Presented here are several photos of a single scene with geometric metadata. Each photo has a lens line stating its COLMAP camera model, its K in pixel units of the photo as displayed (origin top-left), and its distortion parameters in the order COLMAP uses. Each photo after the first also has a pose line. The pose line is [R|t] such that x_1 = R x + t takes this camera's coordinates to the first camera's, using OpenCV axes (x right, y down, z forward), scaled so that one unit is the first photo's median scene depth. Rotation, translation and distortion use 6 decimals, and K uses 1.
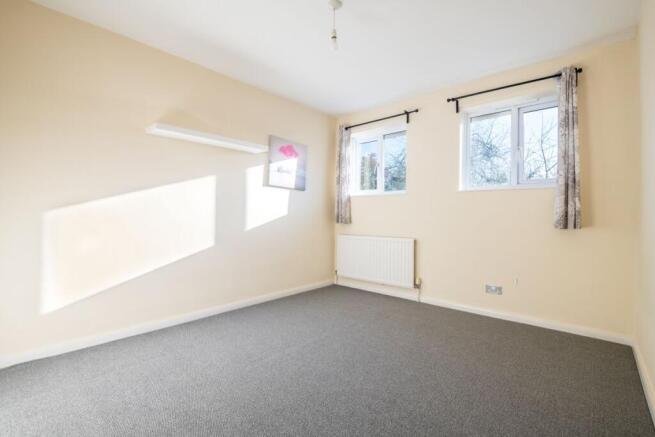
lens RADIAL K [[299.7, 0, 328.7], [0, 299.7, 217.2], [0, 0, 1]] dist [-0.001999, -0.000614]
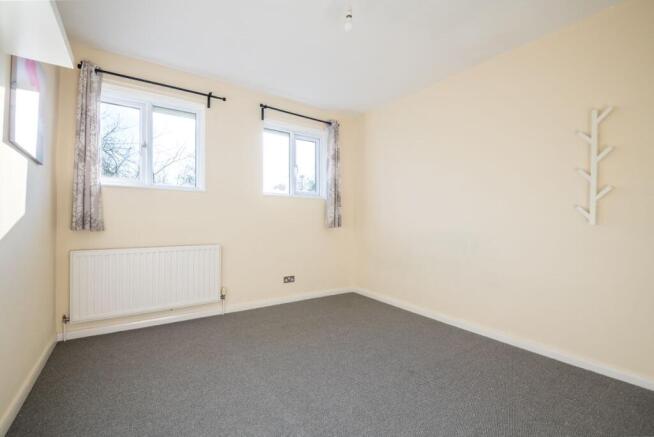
lens RADIAL K [[299.2, 0, 328.0], [0, 299.2, 217.7], [0, 0, 1]] dist [-0.001999, -0.000614]
pose [[0.221193, -0.005921, 0.975212, -0.500771], [-0.007771, 0.999939, 0.007834, -0.014893], [-0.975199, -0.009311, 0.221134, 0.501094]]
